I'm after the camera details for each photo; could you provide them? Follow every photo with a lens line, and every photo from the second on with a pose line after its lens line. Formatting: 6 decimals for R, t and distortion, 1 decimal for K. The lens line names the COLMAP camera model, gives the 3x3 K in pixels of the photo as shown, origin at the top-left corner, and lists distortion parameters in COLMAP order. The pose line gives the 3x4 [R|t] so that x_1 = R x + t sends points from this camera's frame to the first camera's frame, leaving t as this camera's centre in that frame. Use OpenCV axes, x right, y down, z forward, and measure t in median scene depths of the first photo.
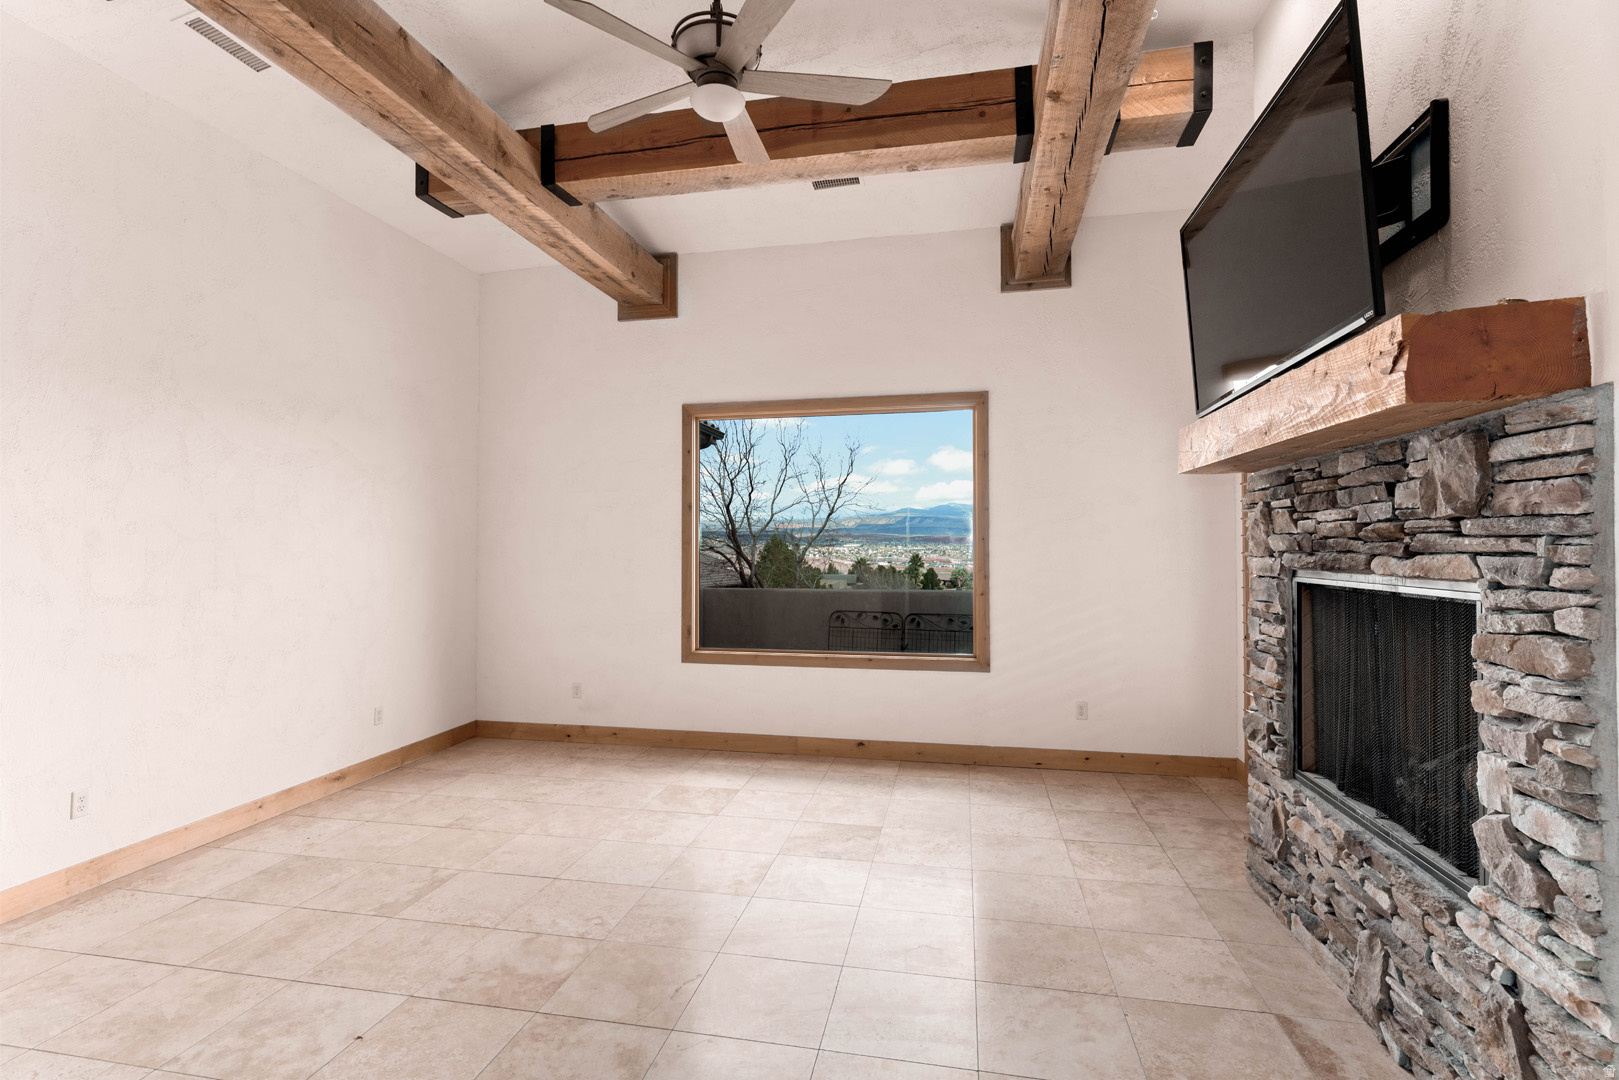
lens RADIAL K [[779.8, 0, 804.9], [0, 779.8, 535.5], [0, 0, 1]] dist [0.002022, -0.000717]
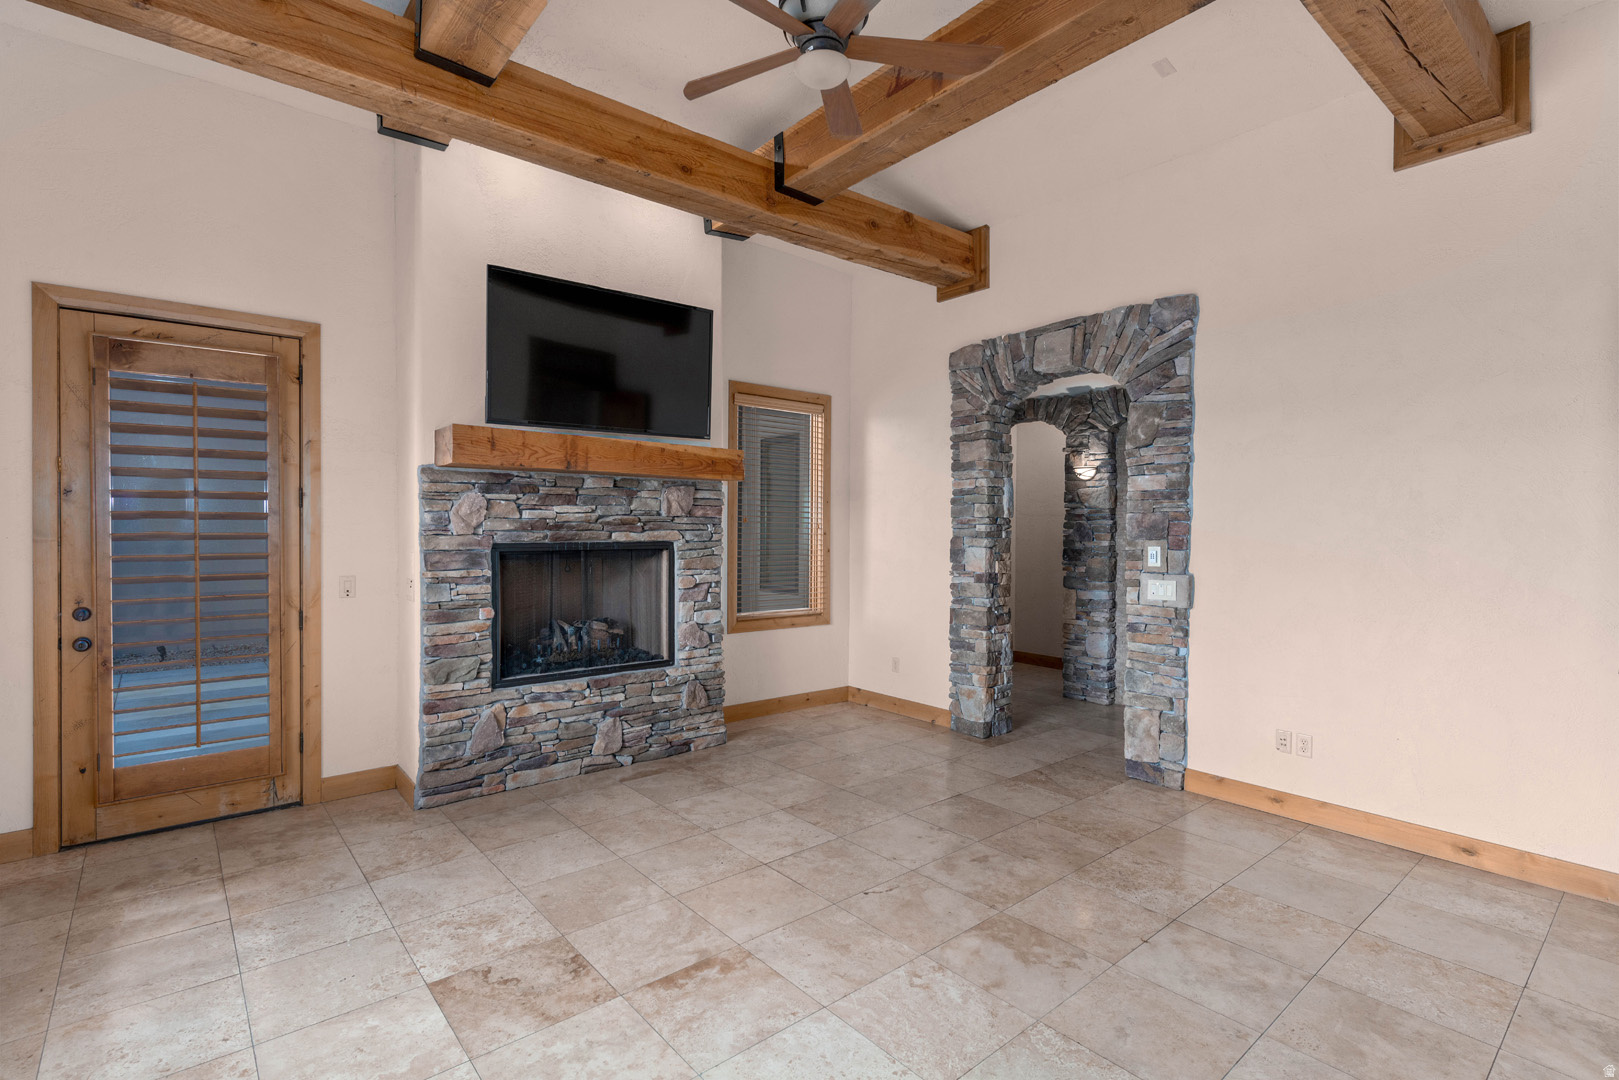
lens RADIAL K [[779.8, 0, 802.5], [0, 779.8, 537.8], [0, 0, 1]] dist [0.002022, -0.000717]
pose [[-0.791829, -0.010660, 0.610650, -0.782045], [-0.010708, 0.999936, 0.003570, 0.025509], [-0.610649, -0.003712, -0.791893, 2.018287]]
